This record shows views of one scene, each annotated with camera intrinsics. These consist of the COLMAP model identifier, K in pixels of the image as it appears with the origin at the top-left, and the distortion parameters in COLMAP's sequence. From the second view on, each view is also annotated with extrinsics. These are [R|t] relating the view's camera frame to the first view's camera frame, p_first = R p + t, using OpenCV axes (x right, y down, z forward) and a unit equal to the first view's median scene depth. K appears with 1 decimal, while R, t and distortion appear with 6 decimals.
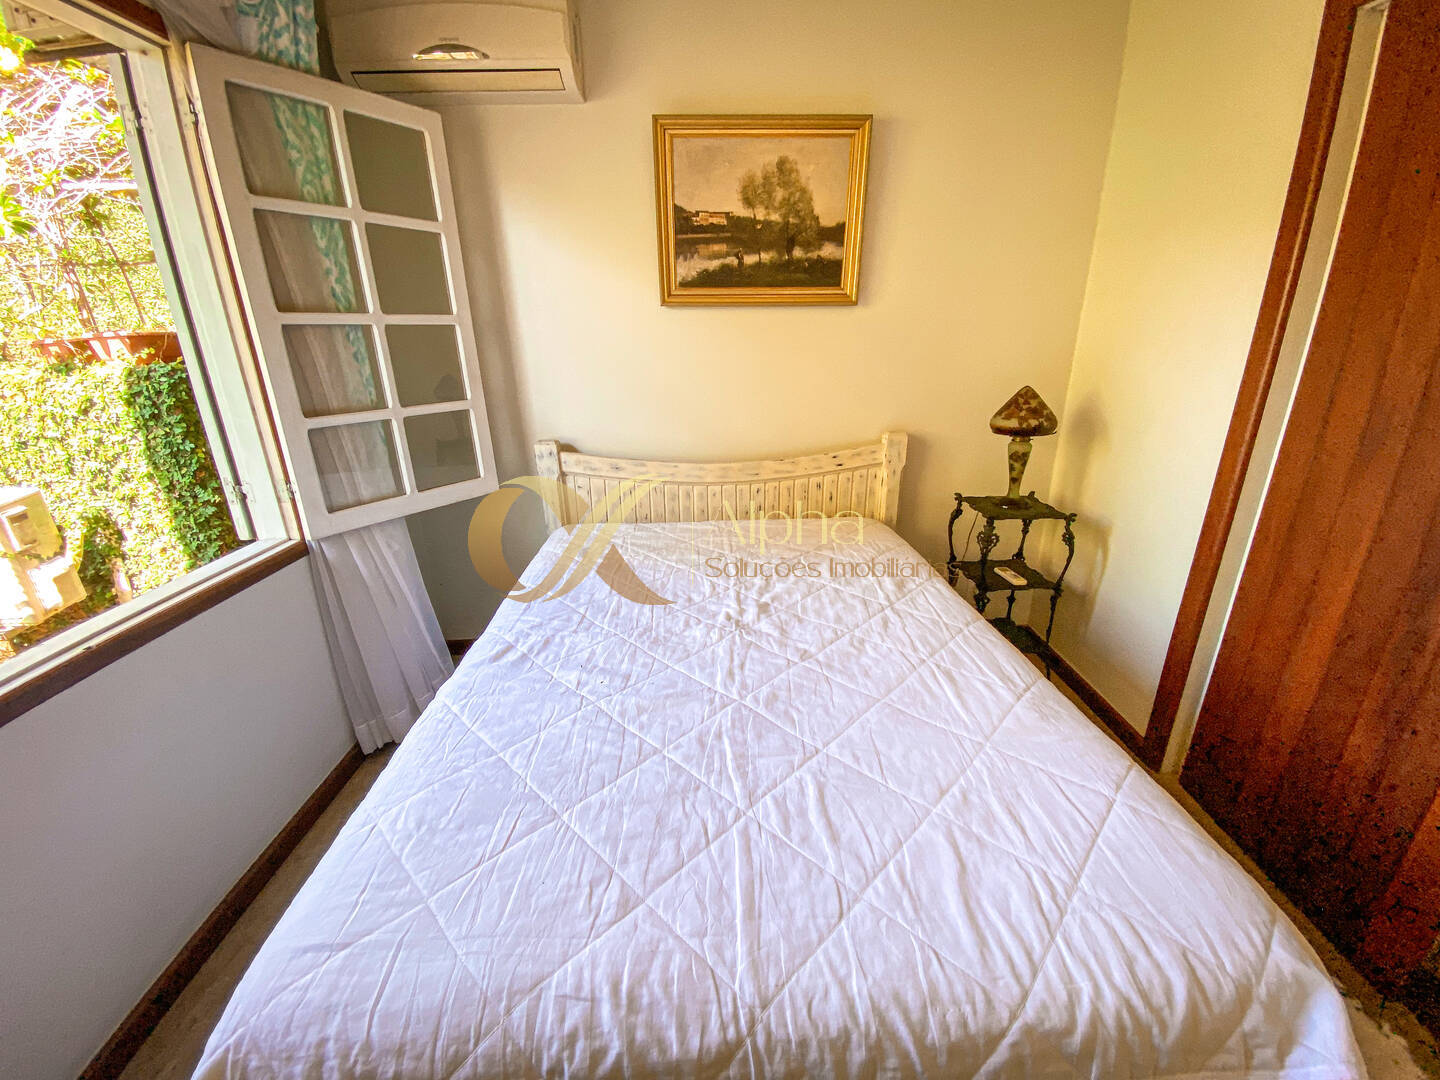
lens RADIAL K [[579.3, 0, 721.2], [0, 579.3, 538.9], [0, 0, 1]] dist [0.024569, -0.022962]
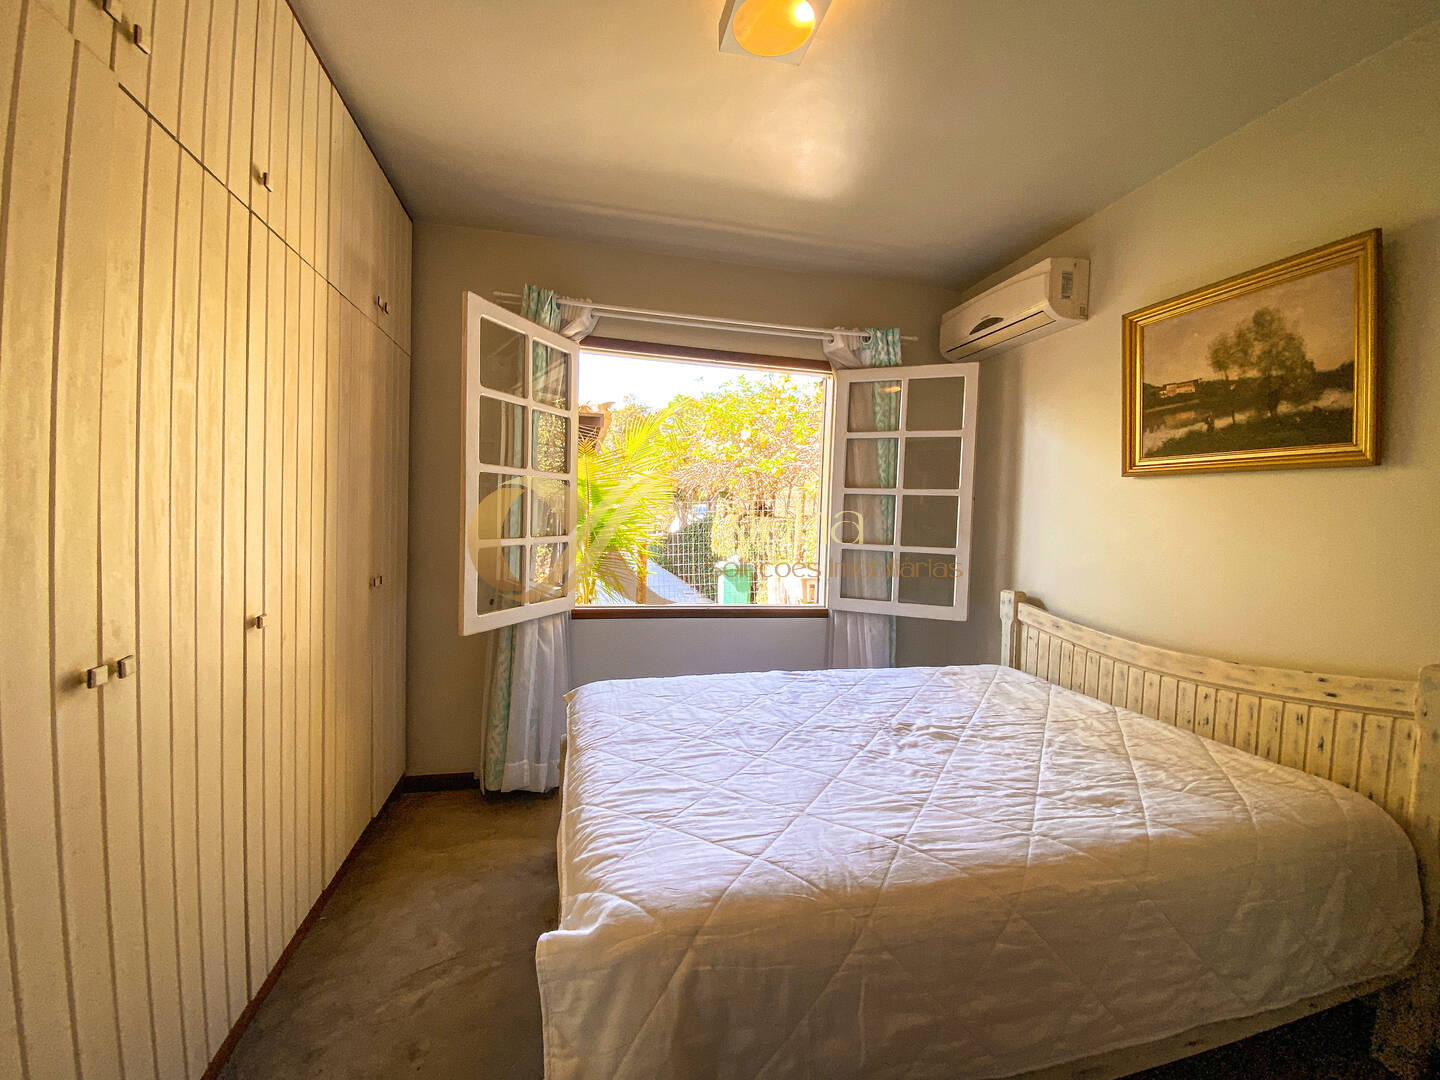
lens RADIAL K [[579.3, 0, 721.2], [0, 579.3, 538.9], [0, 0, 1]] dist [0.024569, -0.022962]
pose [[0.217974, 0.063466, -0.973889, 0.759322], [-0.355978, 0.934305, -0.018788, -0.041131], [0.908717, 0.350779, 0.226246, 0.197934]]
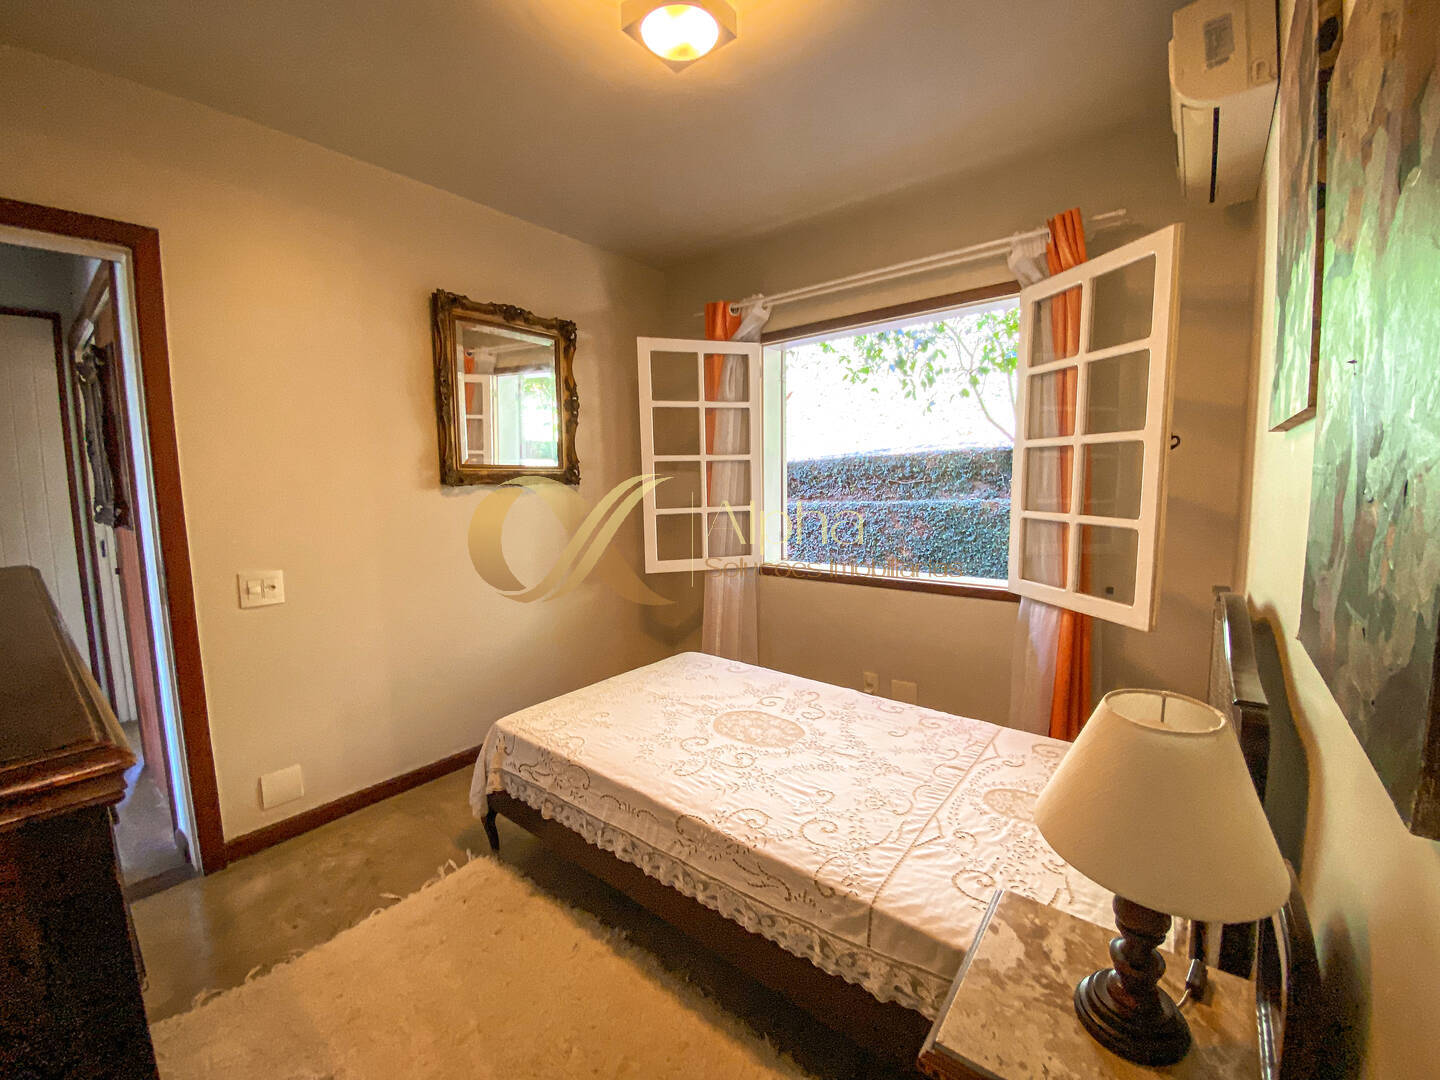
lens RADIAL K [[579.3, 0, 721.2], [0, 579.3, 538.9], [0, 0, 1]] dist [0.024569, -0.022962]
pose [[-0.645752, 0.103751, -0.756466, 0.679565], [-0.226328, 0.920192, 0.319410, -0.355214], [0.729233, 0.377469, -0.570734, 1.069465]]
